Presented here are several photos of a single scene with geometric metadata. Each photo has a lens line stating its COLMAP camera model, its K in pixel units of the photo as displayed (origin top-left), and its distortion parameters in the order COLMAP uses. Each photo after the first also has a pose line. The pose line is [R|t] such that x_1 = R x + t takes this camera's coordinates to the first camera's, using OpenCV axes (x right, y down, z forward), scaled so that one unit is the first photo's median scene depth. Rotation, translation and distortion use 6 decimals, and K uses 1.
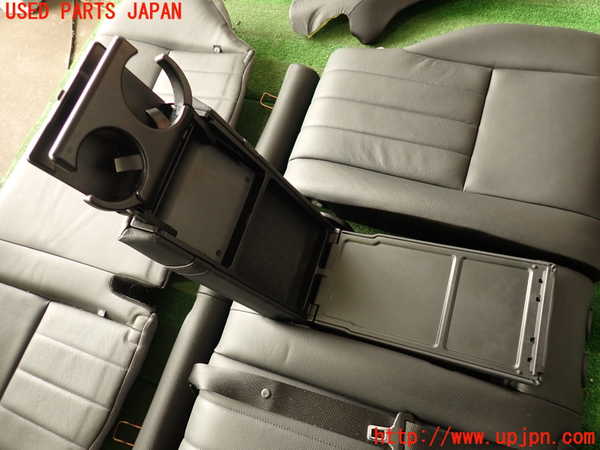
lens RADIAL K [[440.0, 0, 300.0], [0, 440.0, 225.0], [0, 0, 1]] dist [-0.001902, 0.000985]
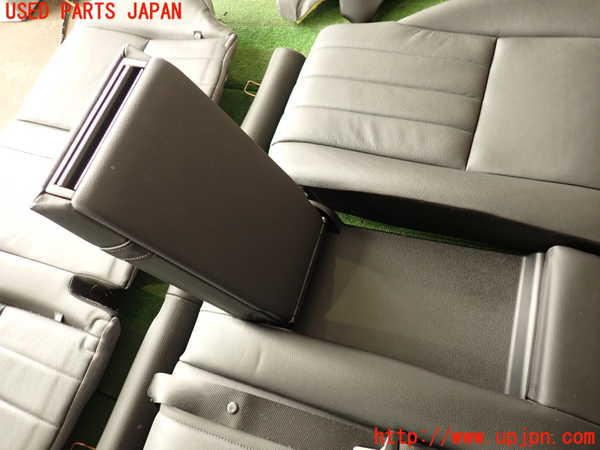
lens RADIAL K [[440.6, 0, 300.0], [0, 440.6, 225.0], [0, 0, 1]] dist [0.002100, -0.003177]
pose [[0.999292, -0.011723, -0.035760, 0.071071], [0.009730, 0.998416, -0.055413, 0.069507], [0.036353, 0.055026, 0.997823, 0.123462]]
